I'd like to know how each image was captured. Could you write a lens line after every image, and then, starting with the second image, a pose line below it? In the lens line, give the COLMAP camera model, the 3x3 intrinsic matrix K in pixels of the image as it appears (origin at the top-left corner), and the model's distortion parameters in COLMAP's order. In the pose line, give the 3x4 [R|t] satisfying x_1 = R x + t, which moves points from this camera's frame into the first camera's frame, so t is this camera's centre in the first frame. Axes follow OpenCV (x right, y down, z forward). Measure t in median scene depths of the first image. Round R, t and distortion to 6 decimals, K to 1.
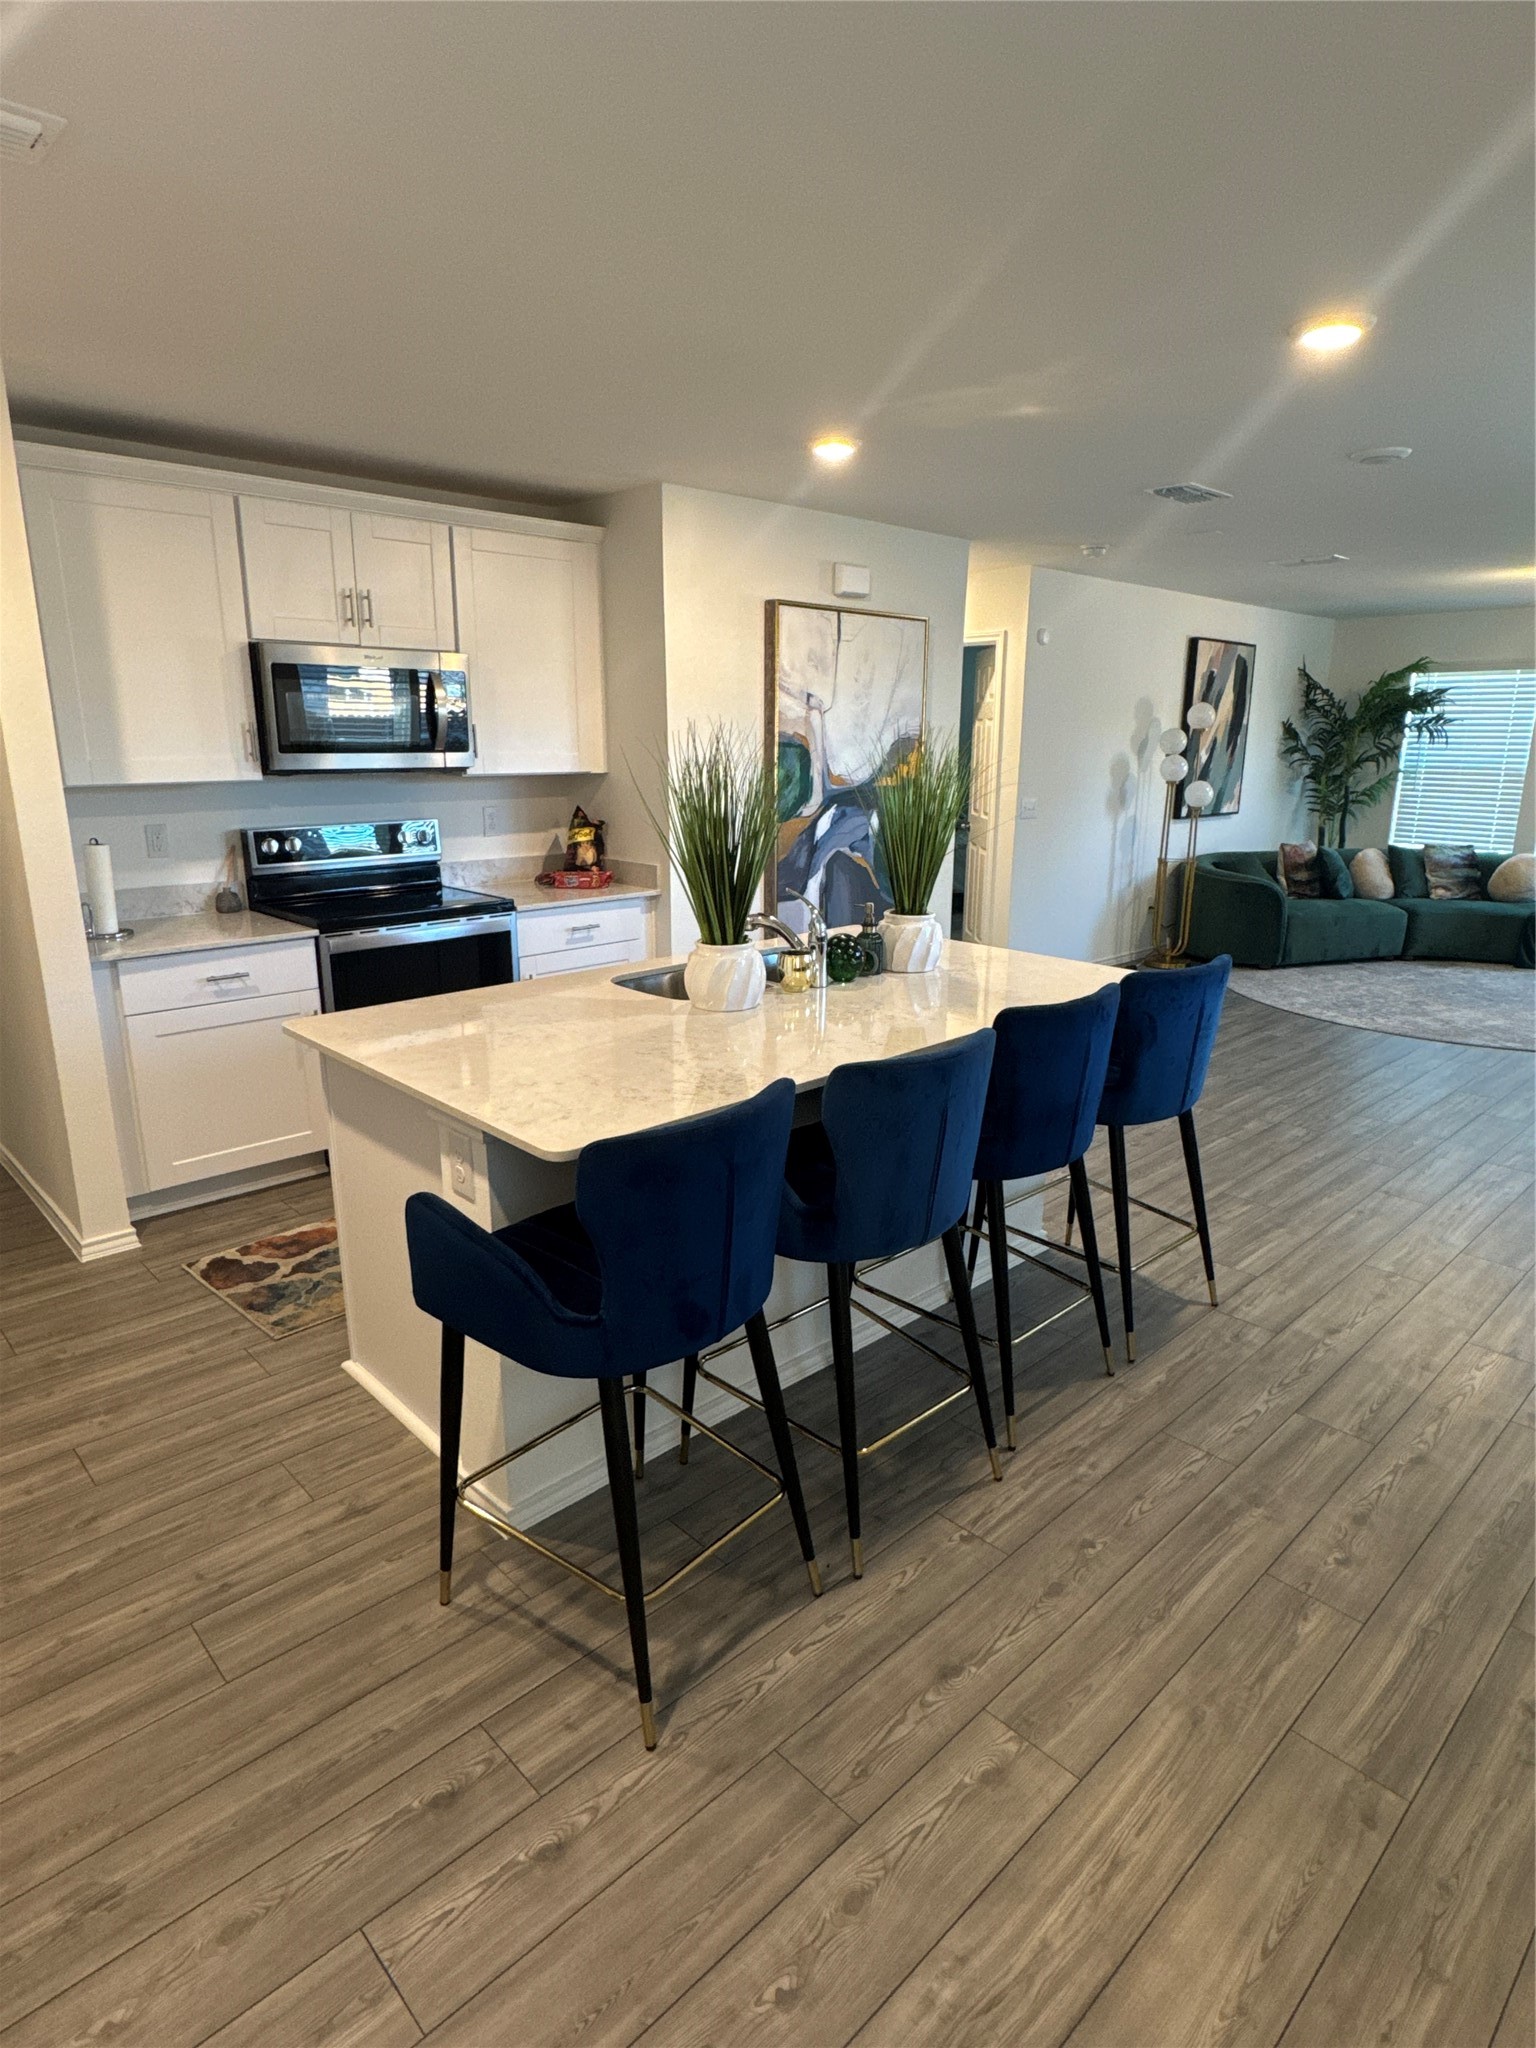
lens RADIAL K [[1143.5, 0, 773.6], [0, 1143.5, 1028.6], [0, 0, 1]] dist [-0.002359, 0.001479]
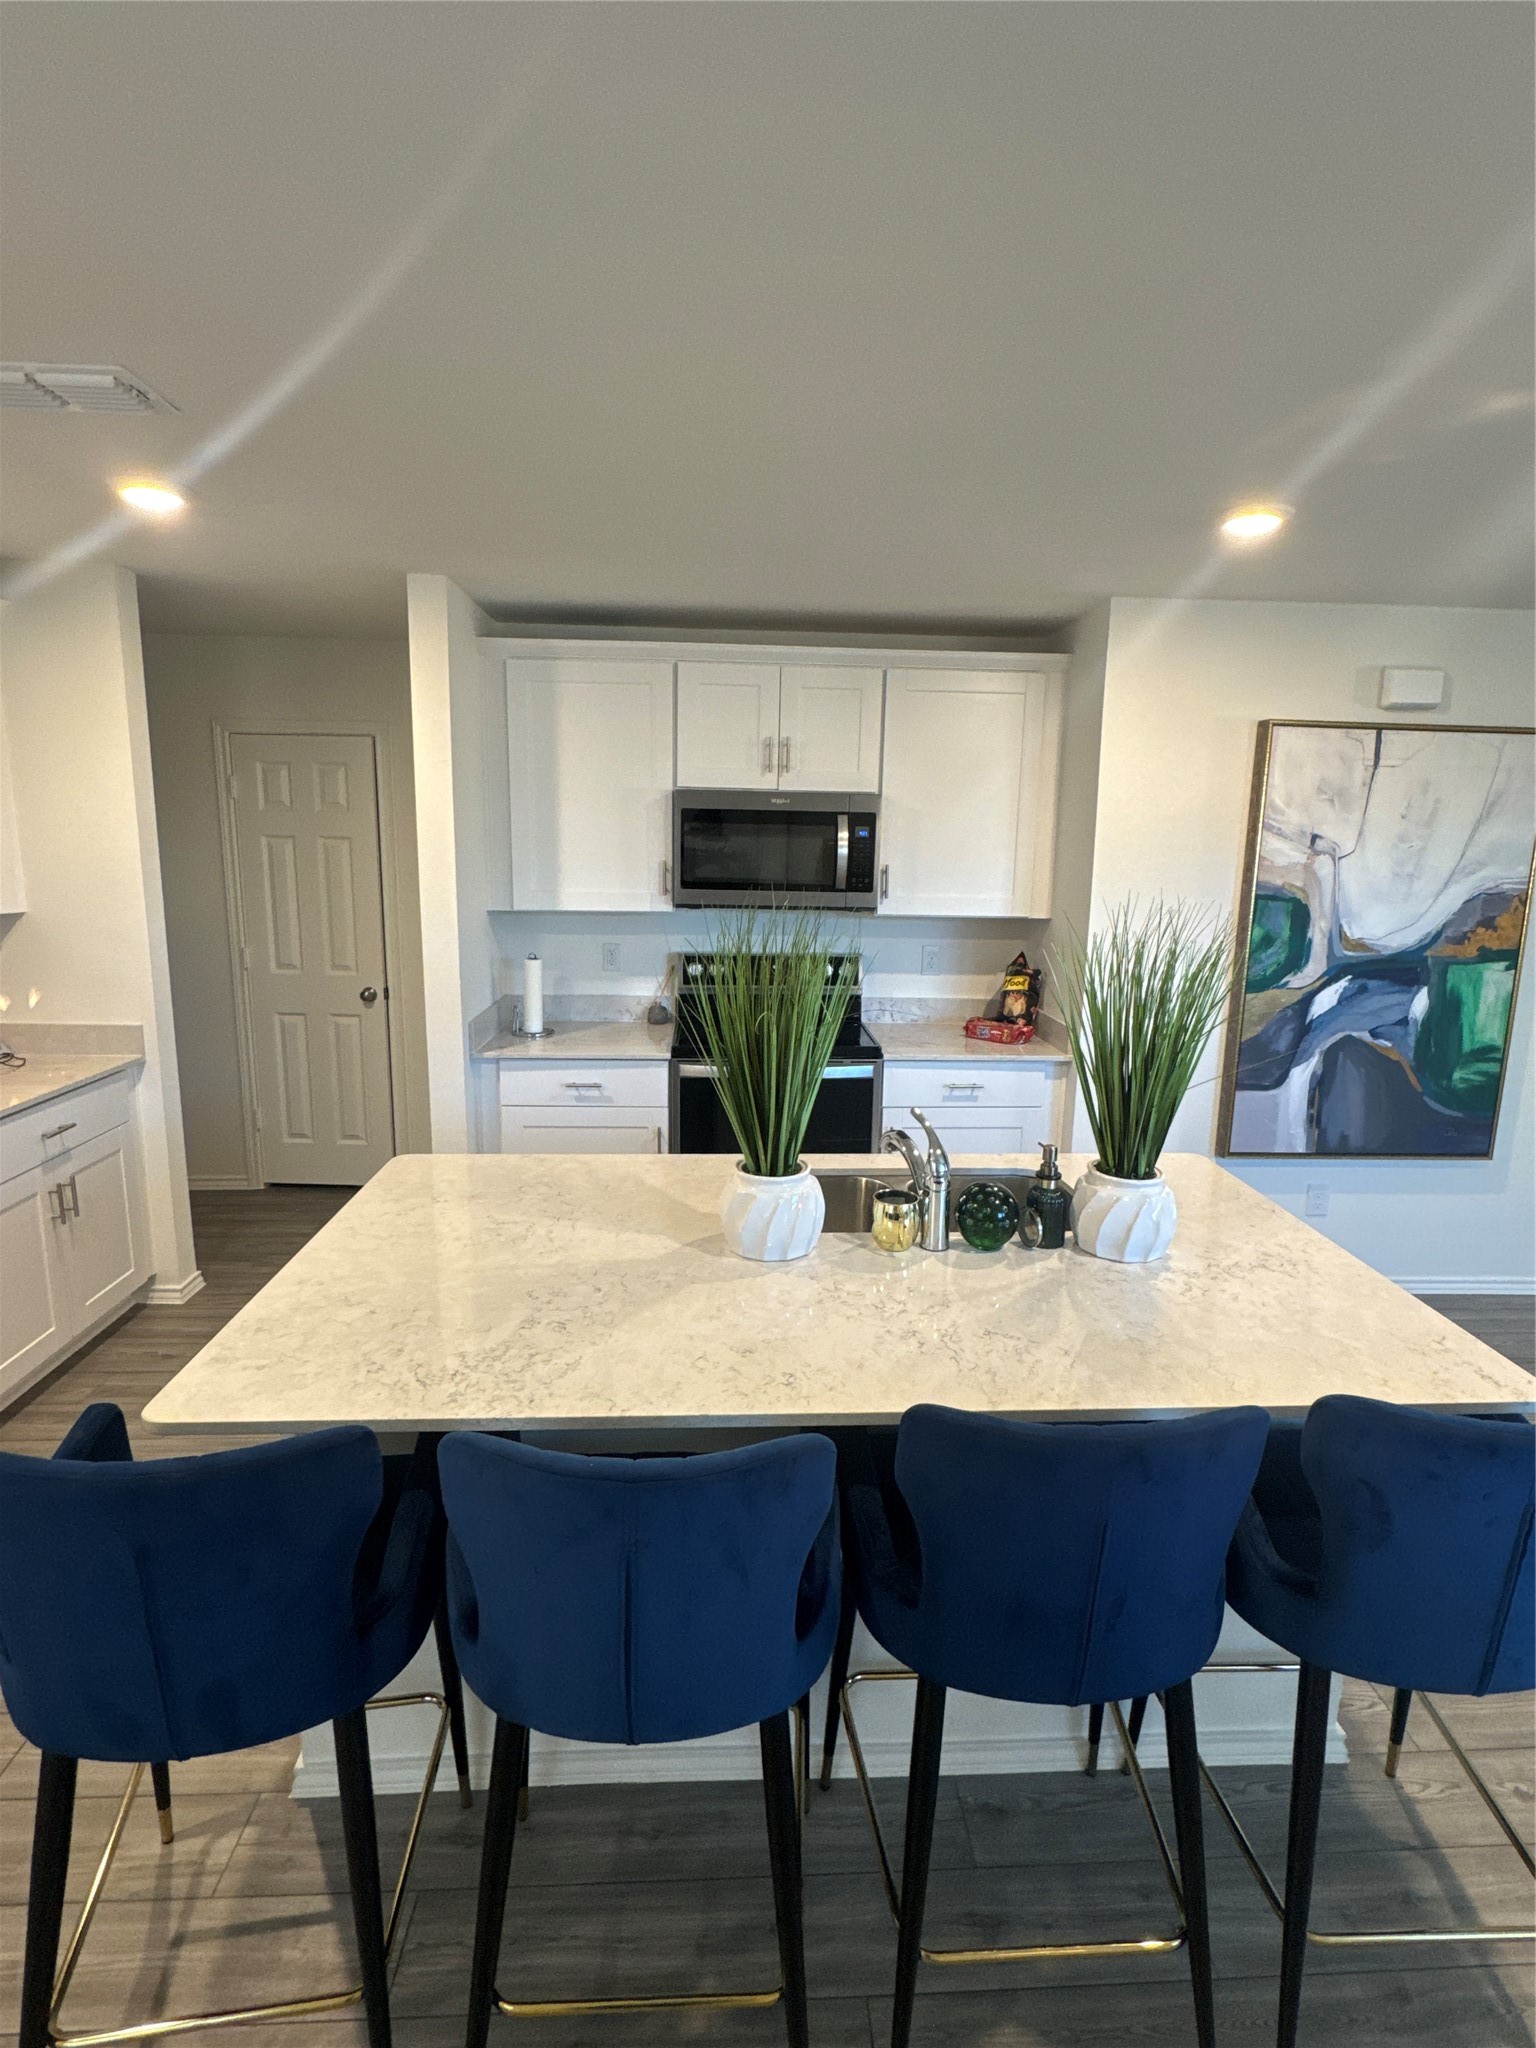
lens RADIAL K [[1023.9, 0, 774.9], [0, 1023.9, 1029.3], [0, 0, 1]] dist [-0.000757, -0.000077]
pose [[0.758367, 0.130566, -0.638618, 0.220436], [-0.179500, 0.983684, -0.012044, -0.090149], [0.626626, 0.123765, 0.769430, 0.254761]]
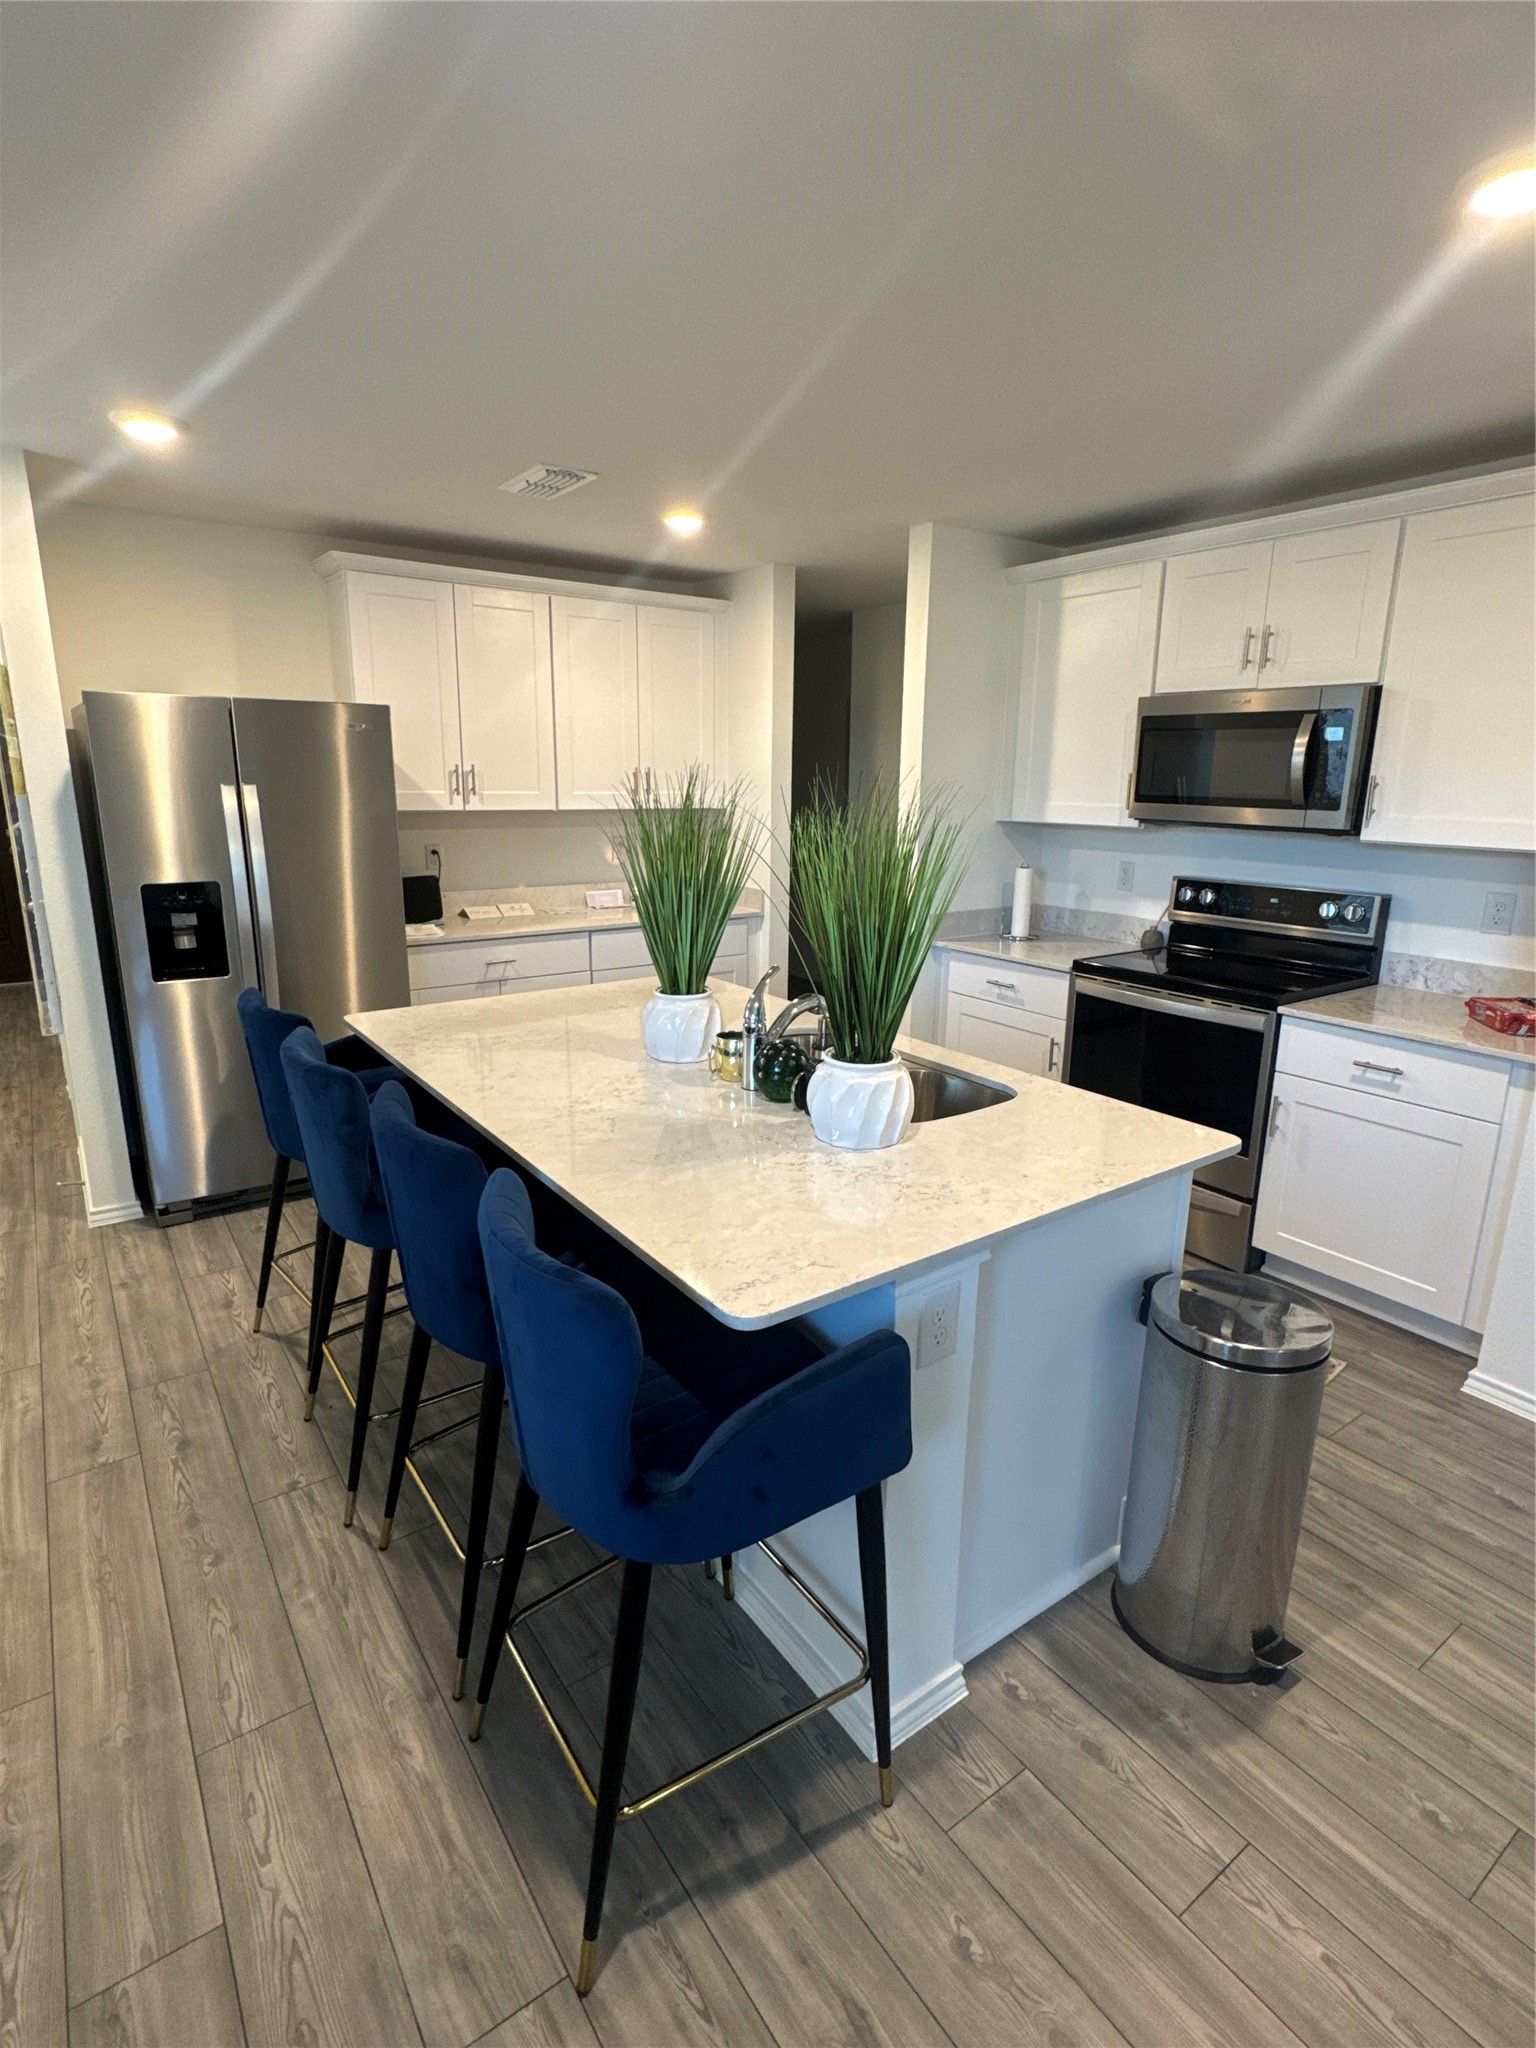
lens RADIAL K [[1023.9, 0, 775.0], [0, 1023.9, 1028.7], [0, 0, 1]] dist [-0.000757, -0.000077]
pose [[-0.142482, 0.234891, -0.961522, 0.447482], [-0.261846, 0.927879, 0.265474, -0.168122], [0.954534, 0.289596, -0.070700, 0.645810]]
